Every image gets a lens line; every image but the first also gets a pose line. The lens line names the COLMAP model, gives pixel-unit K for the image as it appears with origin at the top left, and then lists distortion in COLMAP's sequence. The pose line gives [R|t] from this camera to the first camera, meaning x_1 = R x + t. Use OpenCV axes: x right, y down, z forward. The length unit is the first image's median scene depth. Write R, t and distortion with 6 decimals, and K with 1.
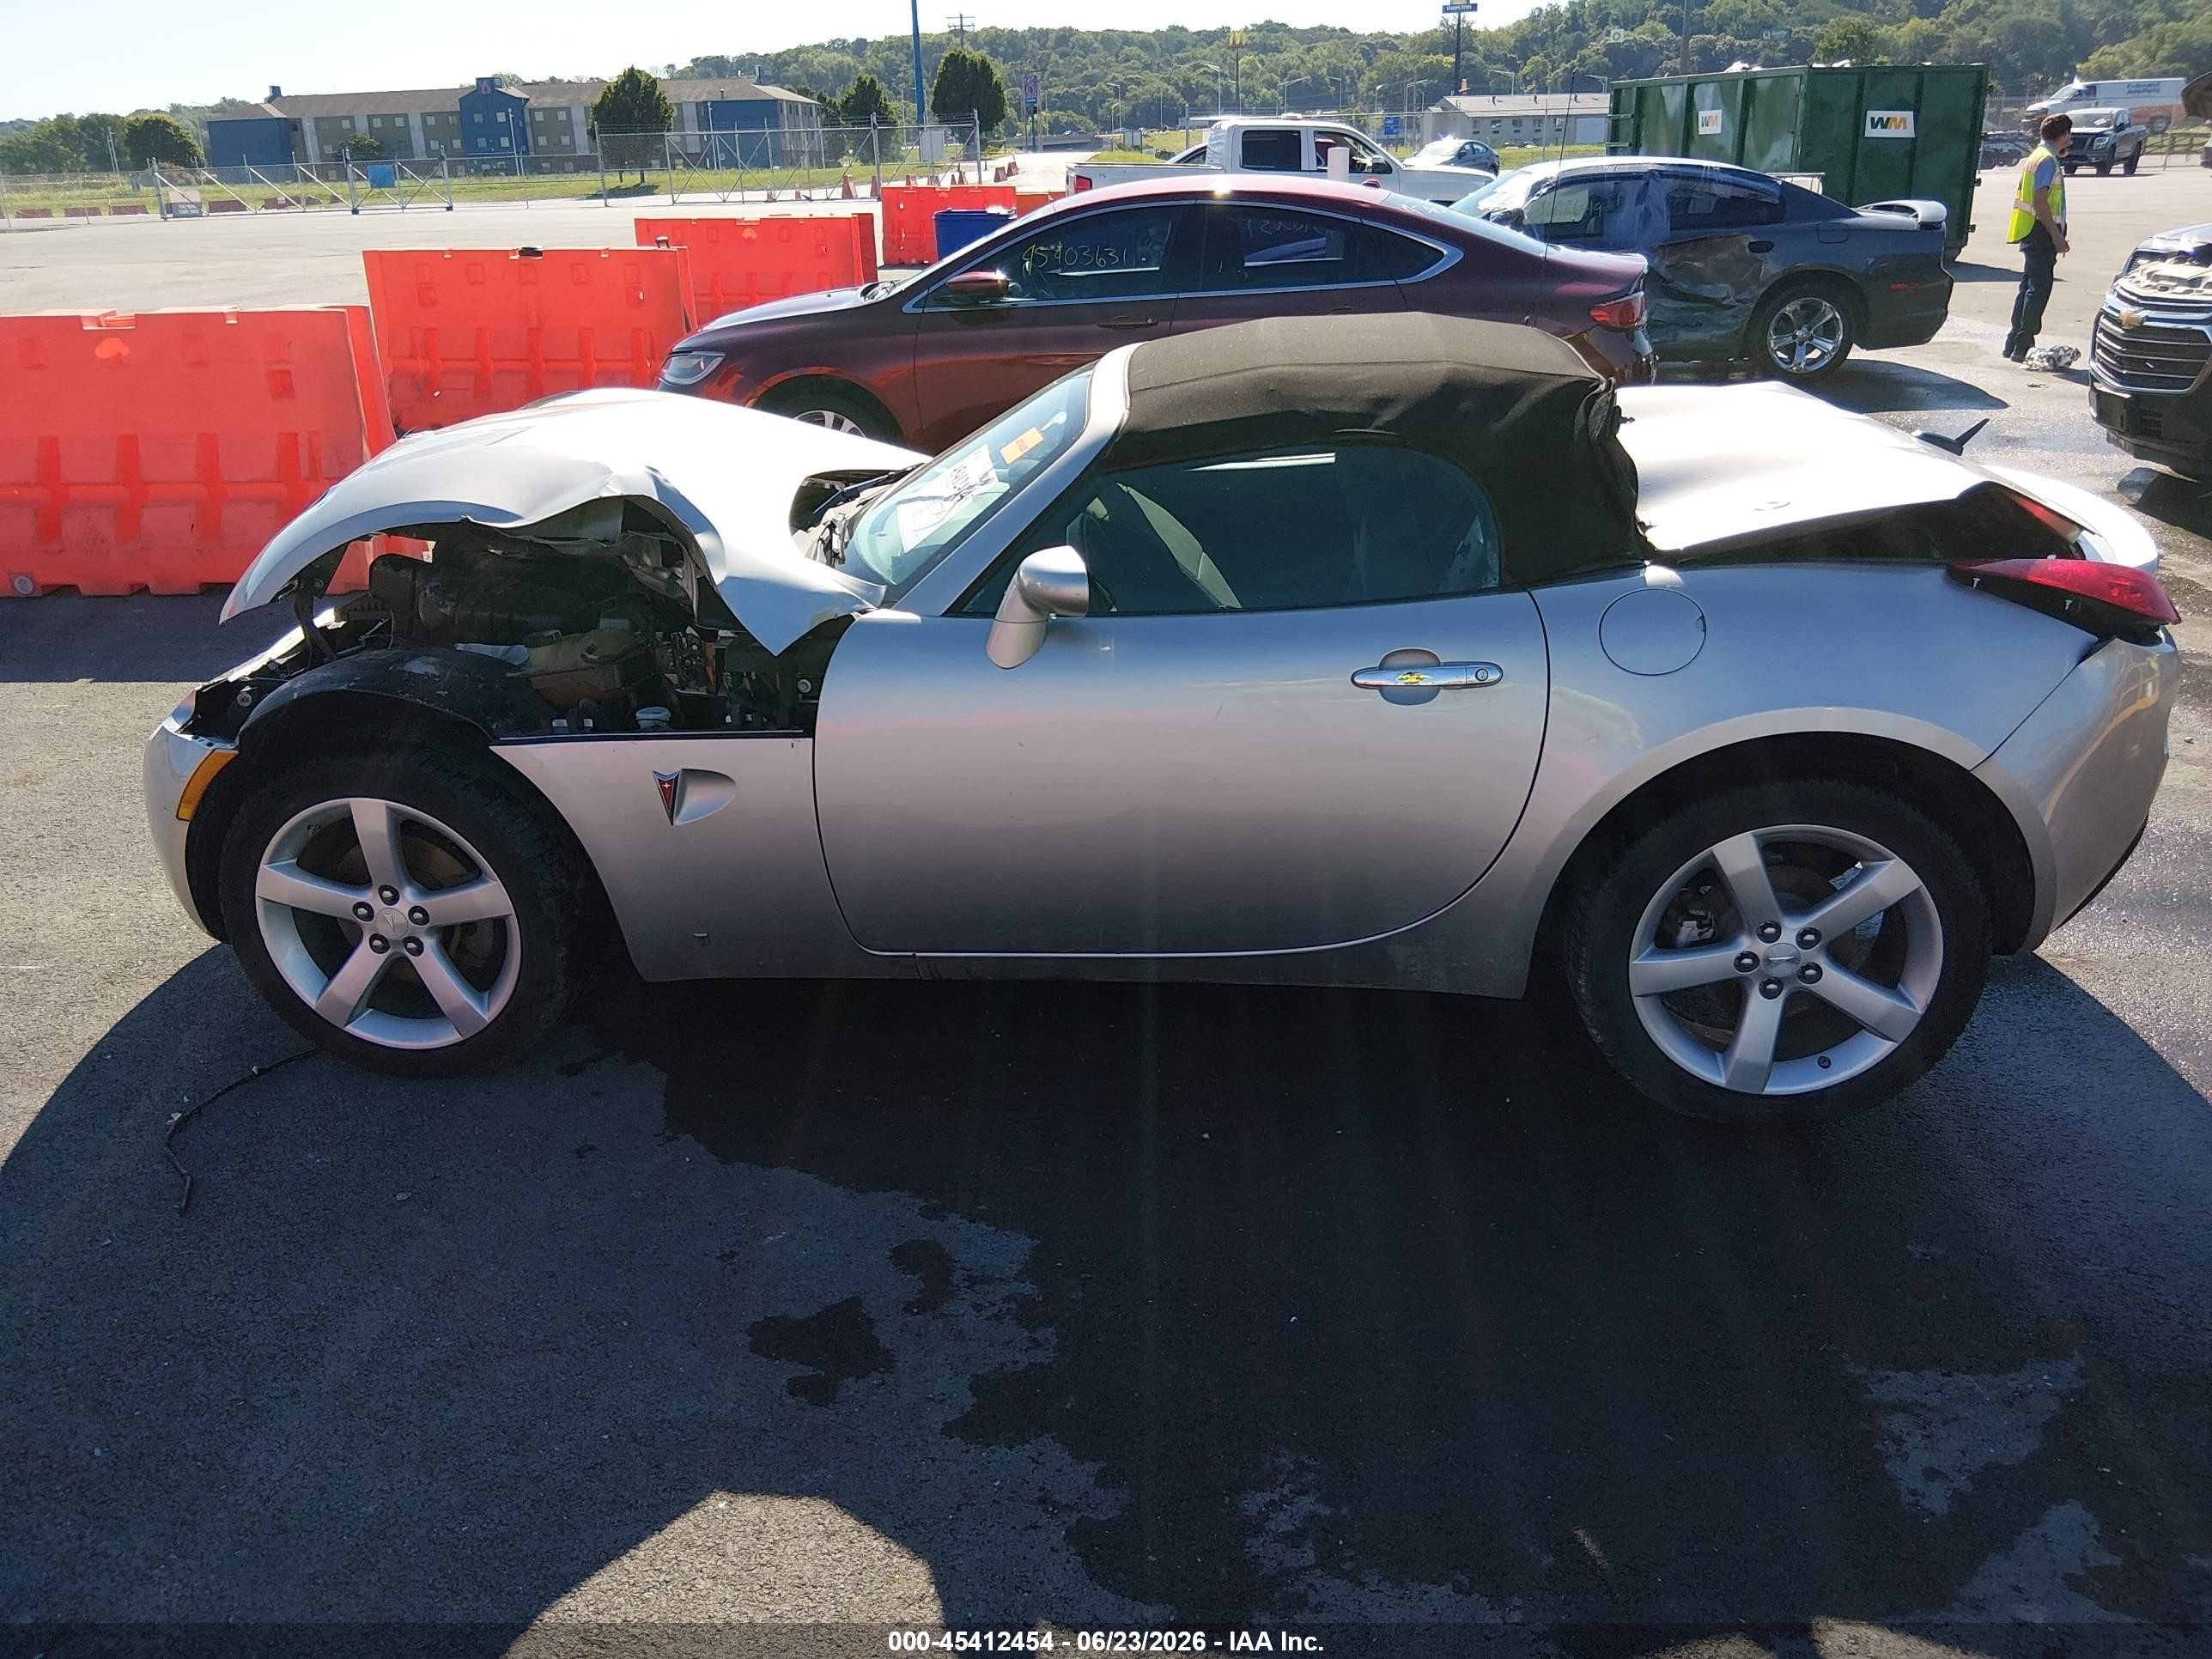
lens RADIAL K [[1700.9, 0, 1106.0], [0, 1700.9, 829.5], [0, 0, 1]] dist [0.065119, -0.138197]
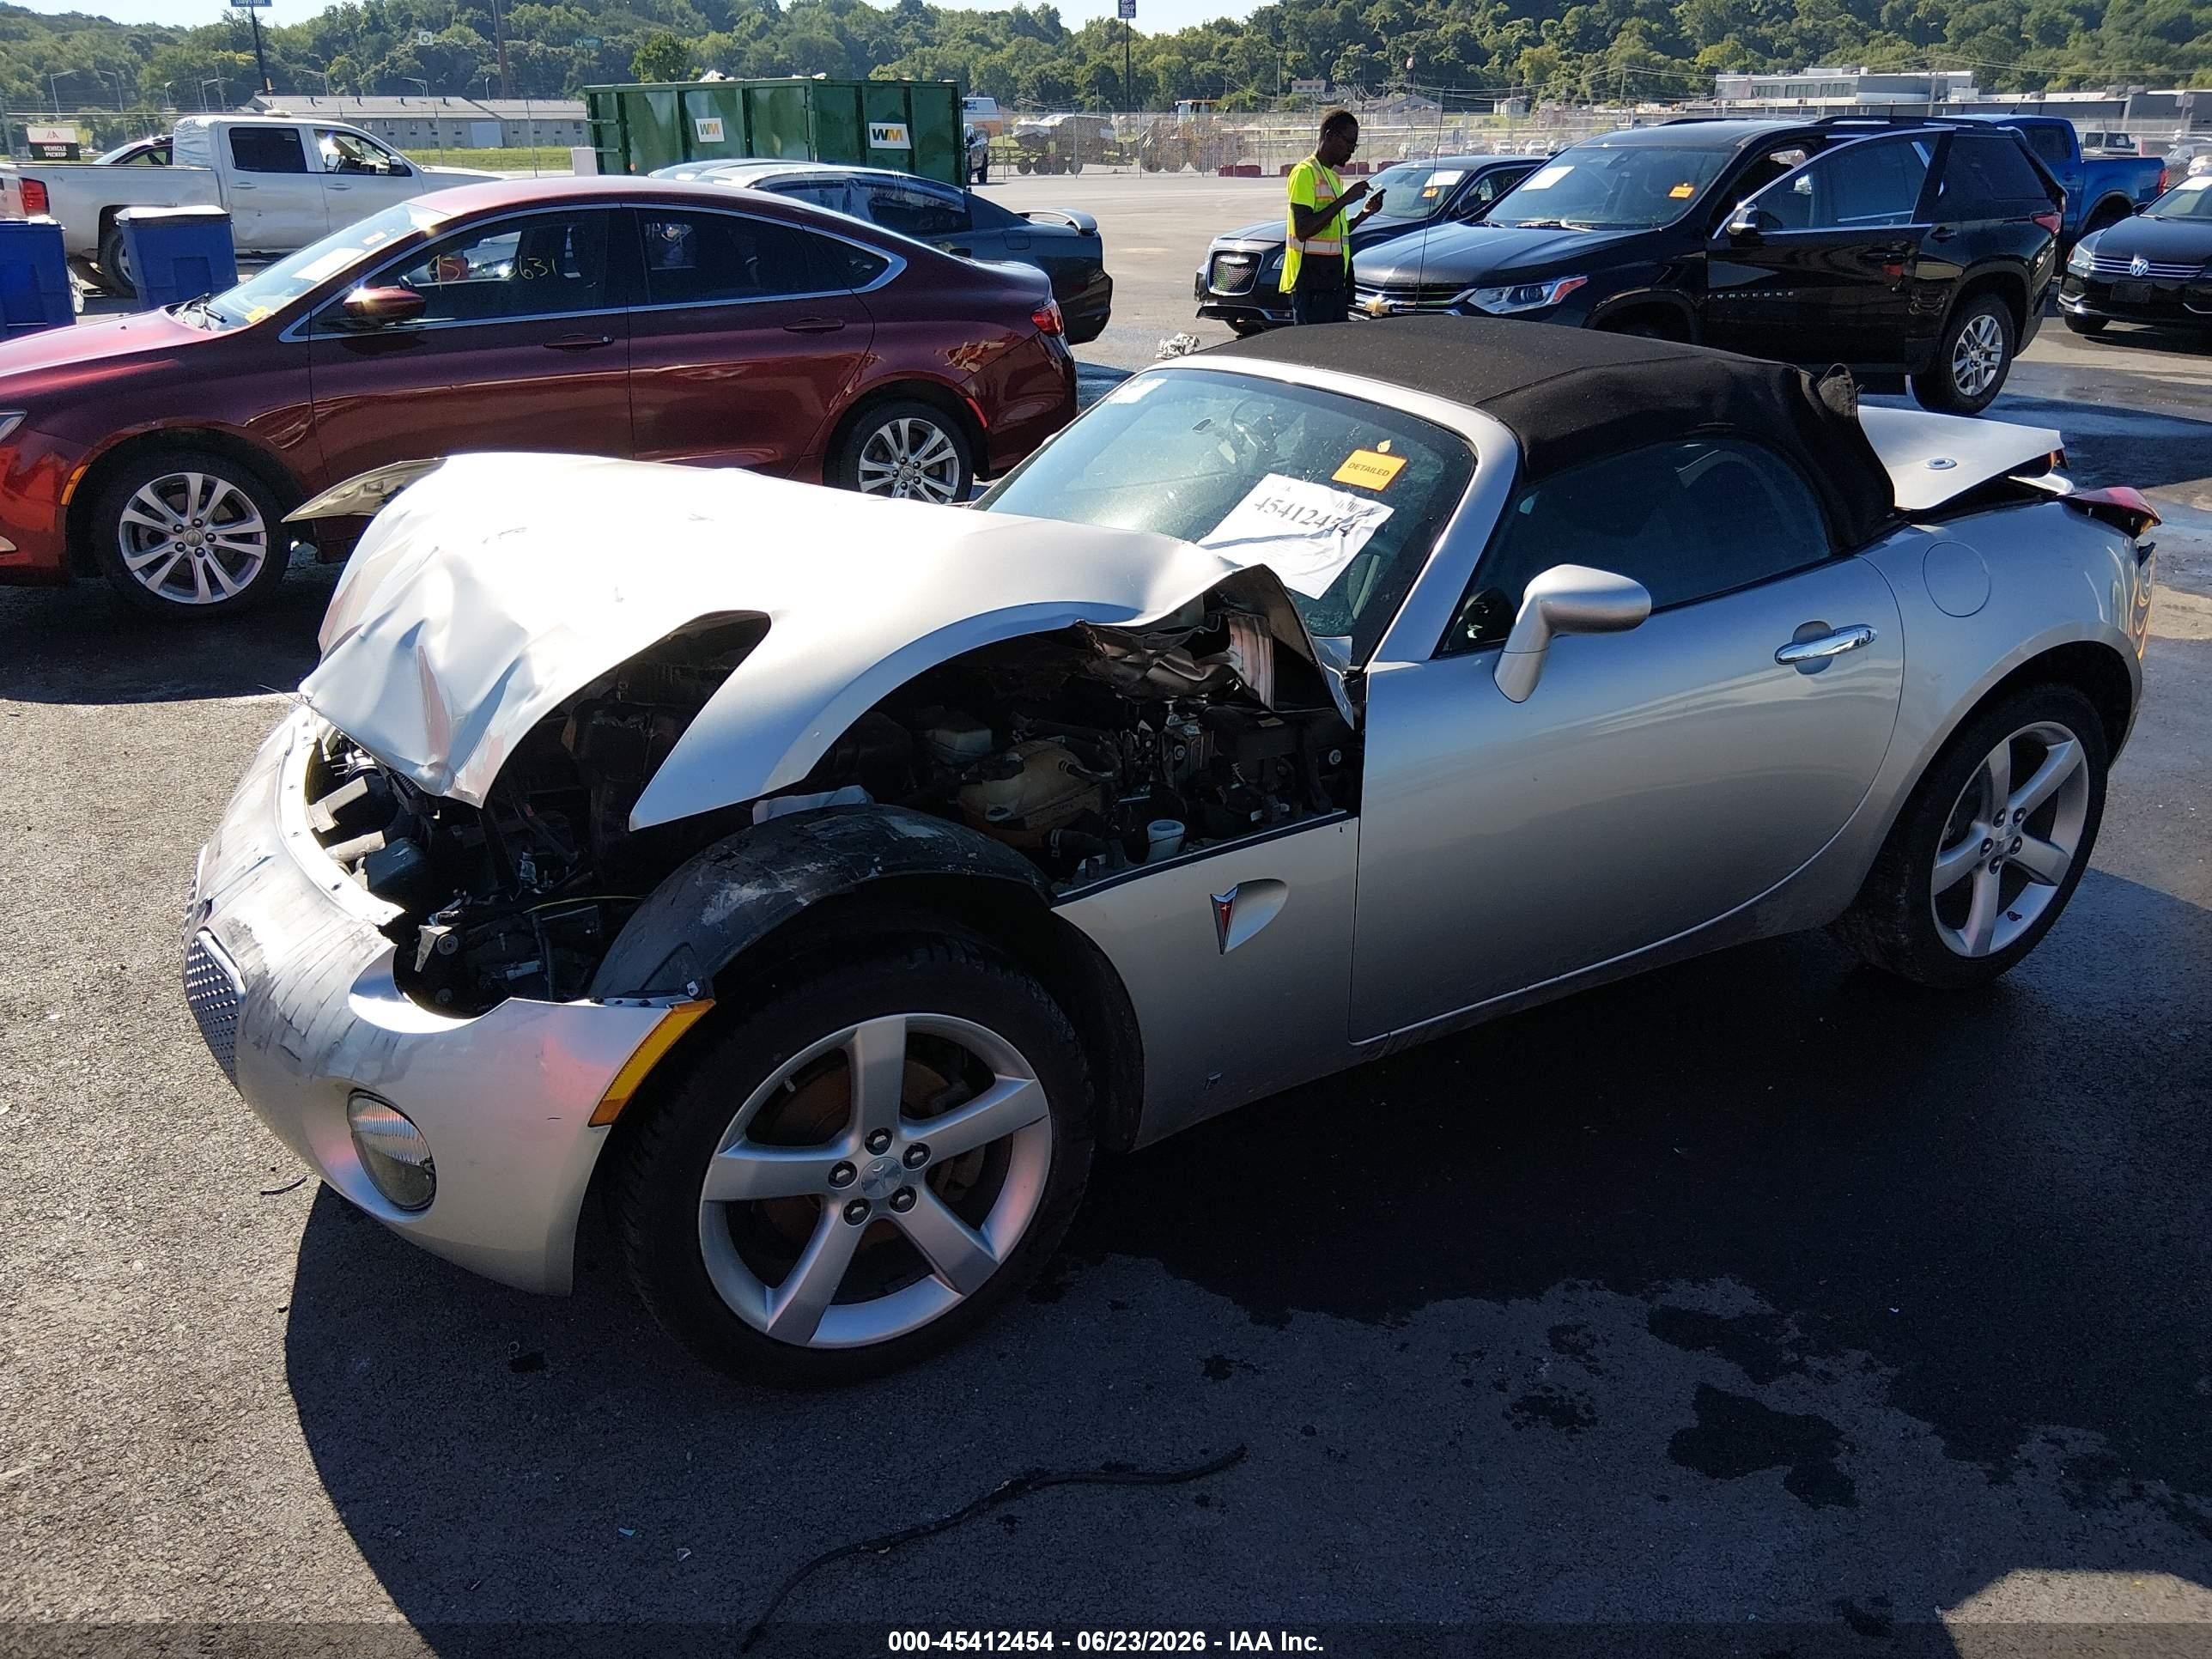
lens RADIAL K [[1700.9, 0, 1106.0], [0, 1700.9, 829.5], [0, 0, 1]] dist [0.065119, -0.138197]
pose [[0.806578, -0.198474, 0.556813, -0.113963], [0.200129, 0.978009, 0.058709, -0.018518], [-0.556220, 0.064081, 0.828561, 0.050615]]
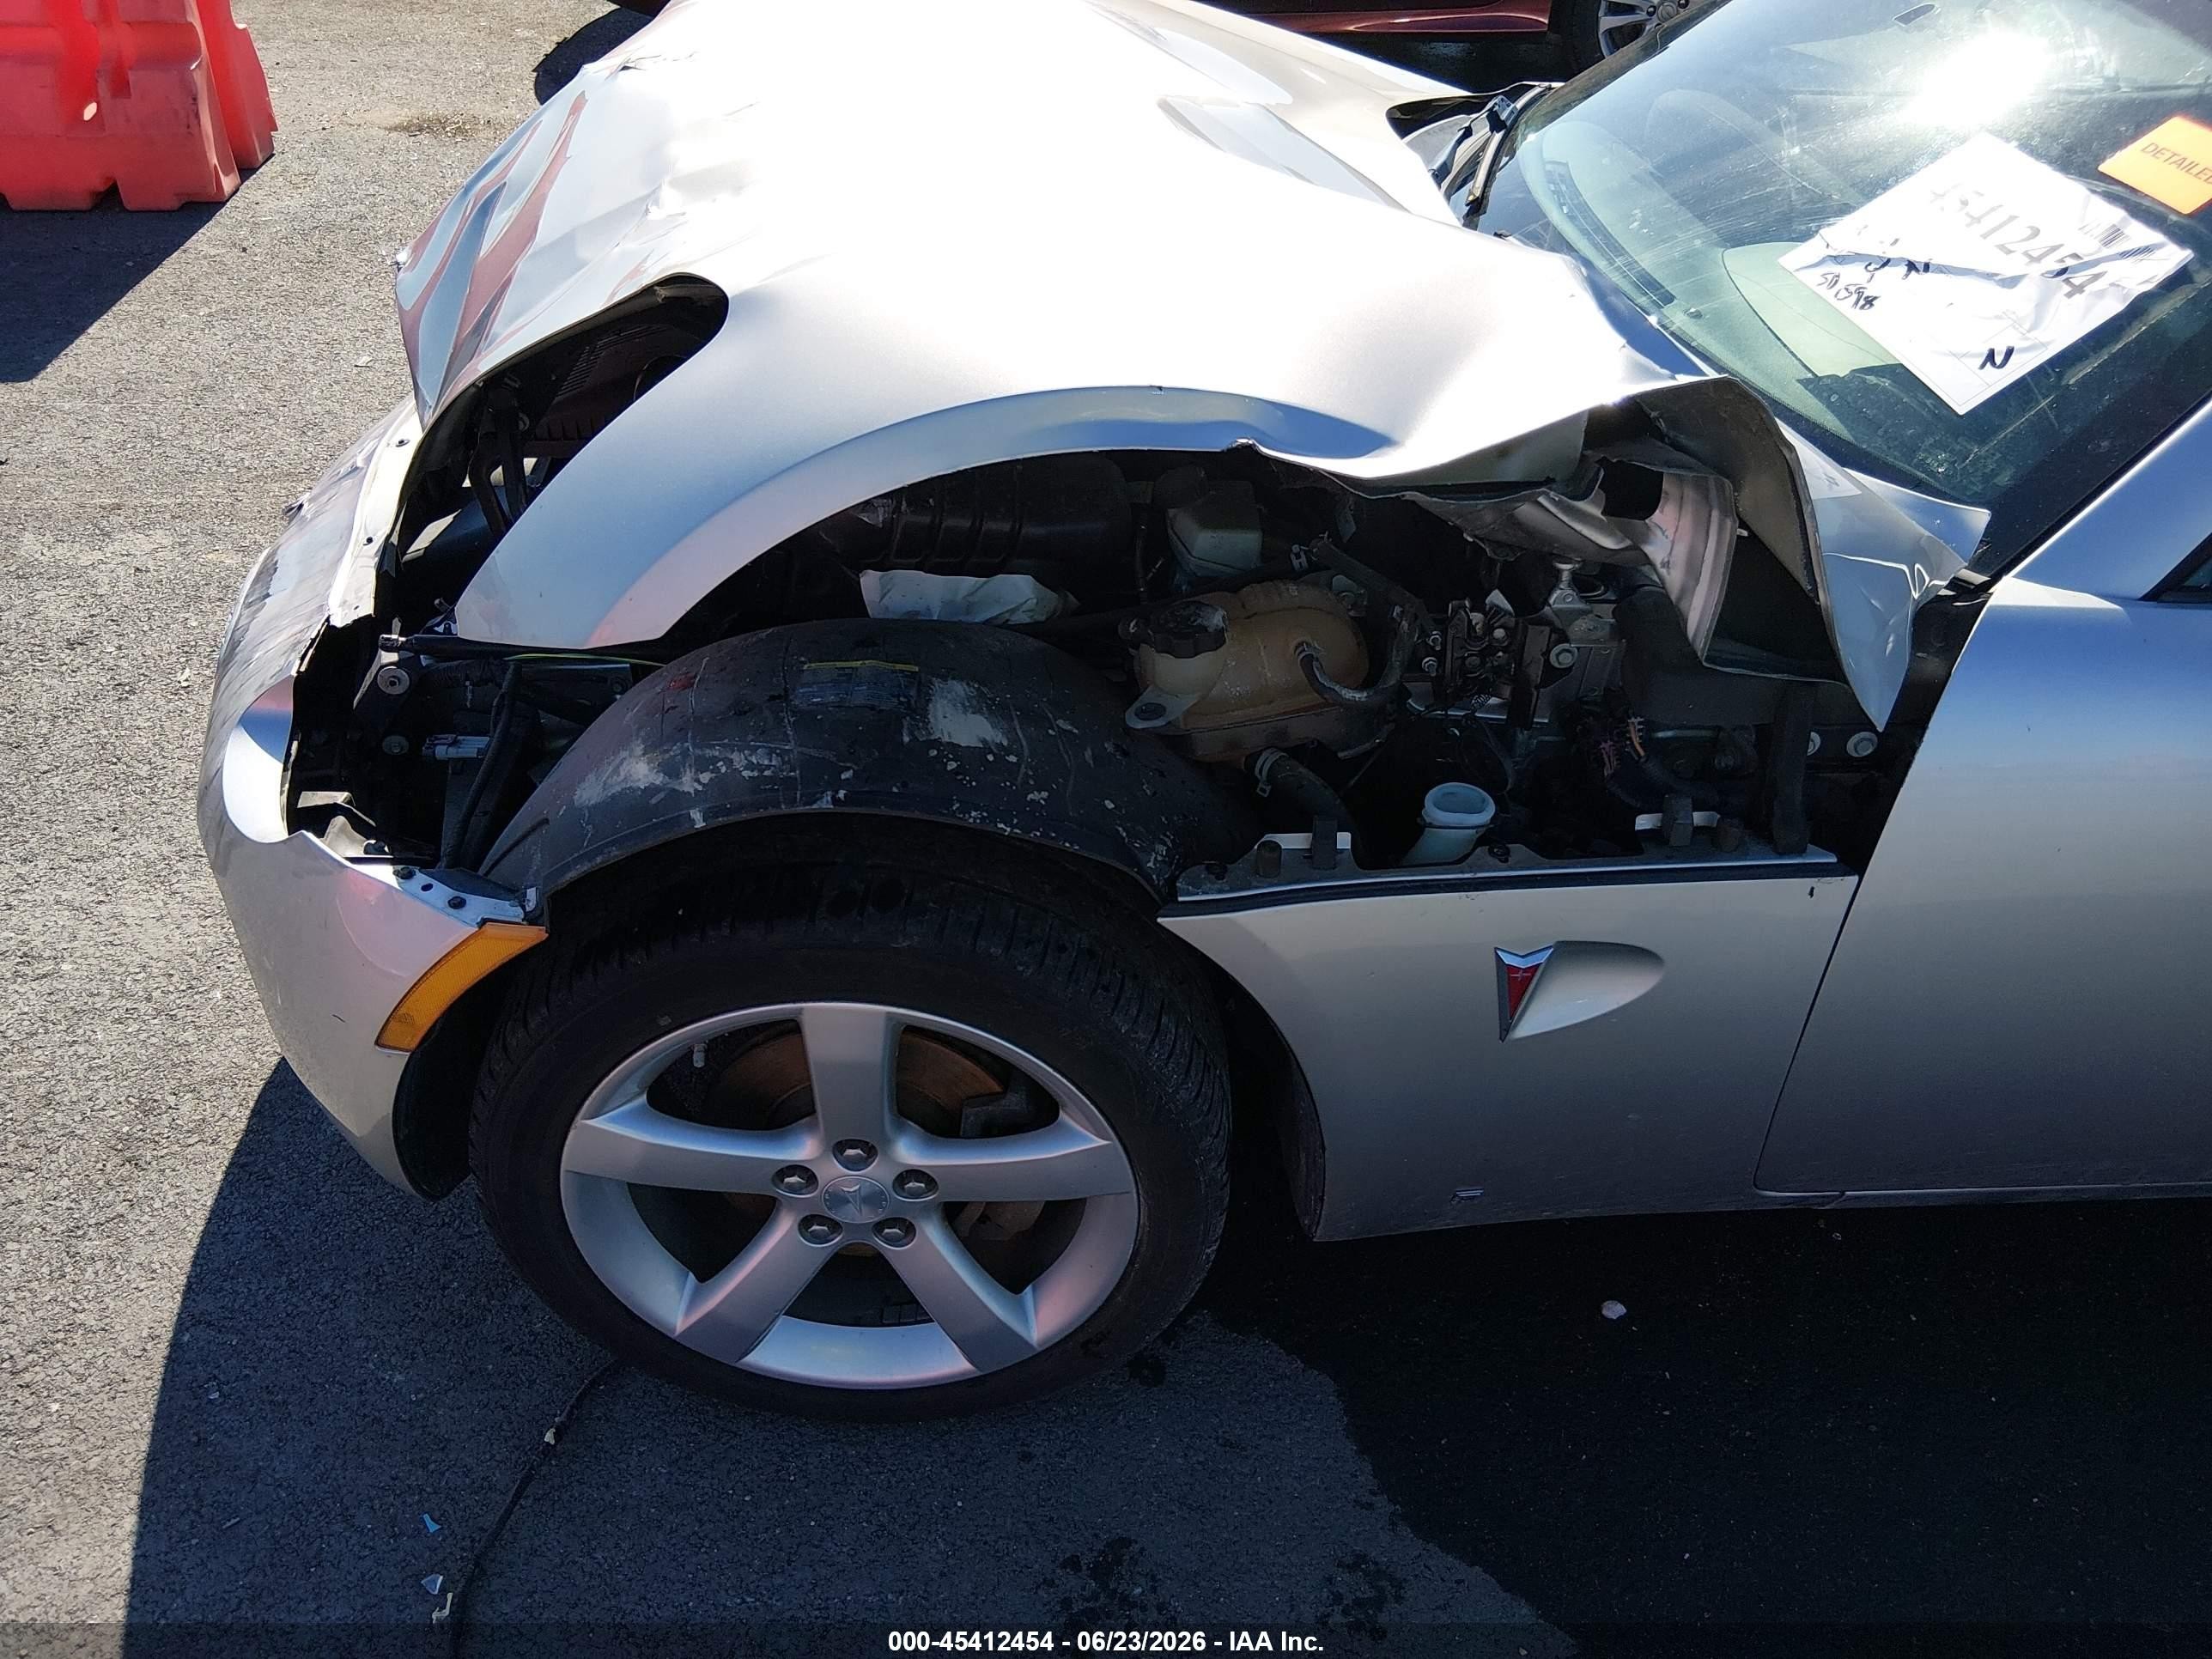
lens RADIAL K [[1700.9, 0, 1106.0], [0, 1700.9, 829.5], [0, 0, 1]] dist [0.065119, -0.138197]
pose [[0.991210, -0.043469, 0.124956, -0.063520], [0.006809, 0.959992, 0.279944, -0.028882], [-0.132126, -0.276632, 0.951849, 0.087608]]
